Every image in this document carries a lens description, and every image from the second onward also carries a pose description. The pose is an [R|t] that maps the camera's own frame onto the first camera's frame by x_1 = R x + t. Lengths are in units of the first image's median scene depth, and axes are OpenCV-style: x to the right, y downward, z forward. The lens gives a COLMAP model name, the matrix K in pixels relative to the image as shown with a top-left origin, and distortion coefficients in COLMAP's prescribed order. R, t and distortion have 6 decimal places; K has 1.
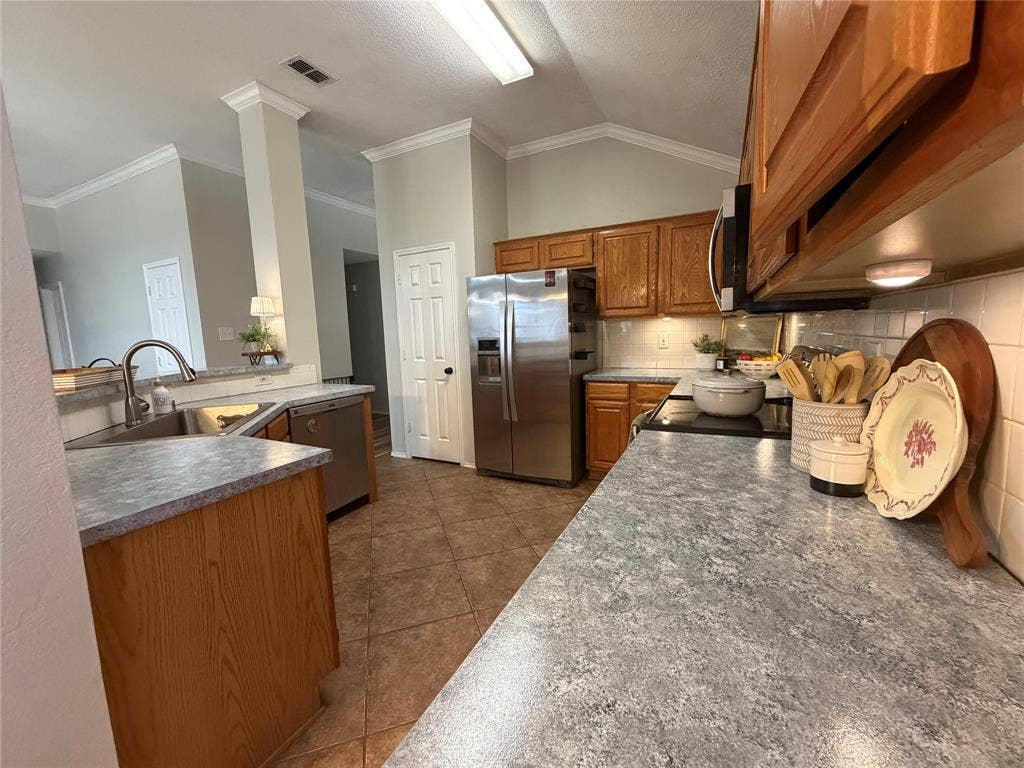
lens RADIAL K [[410.9, 0, 504.3], [0, 410.9, 384.3], [0, 0, 1]] dist [0.003911, 0.000228]
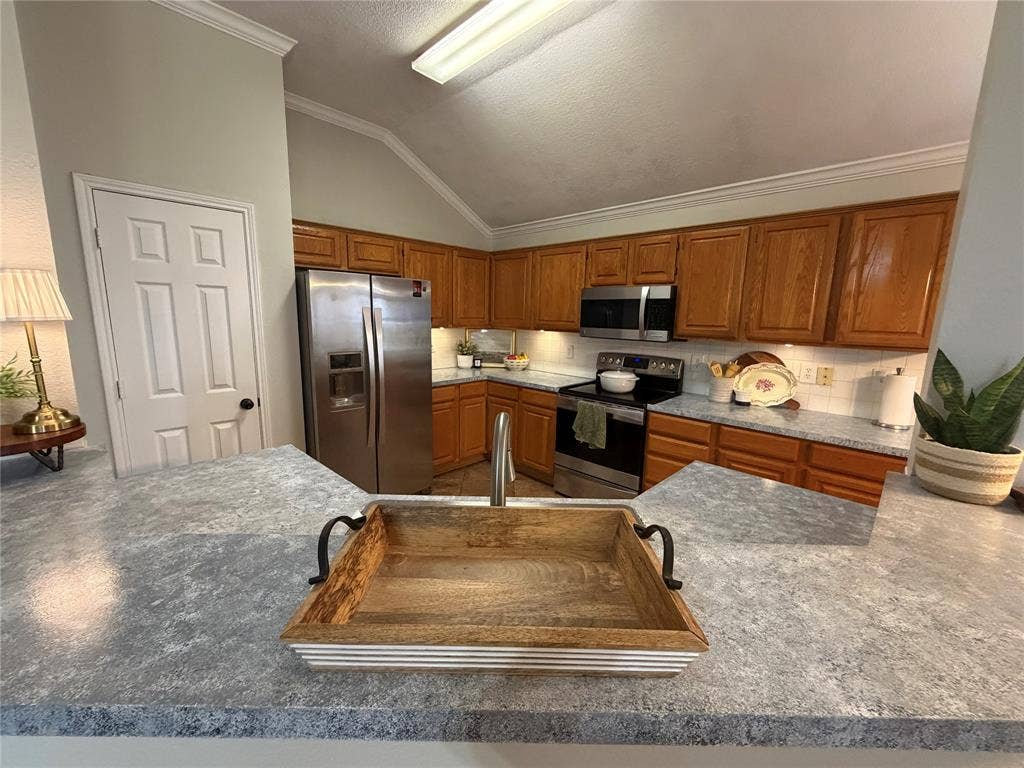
lens RADIAL K [[410.9, 0, 513.0], [0, 410.9, 385.1], [0, 0, 1]] dist [0.003911, 0.000228]
pose [[0.279535, -0.128475, 0.951501, -0.738114], [0.093751, 0.989924, 0.106121, -0.107914], [-0.955548, 0.059540, 0.288763, 0.488959]]
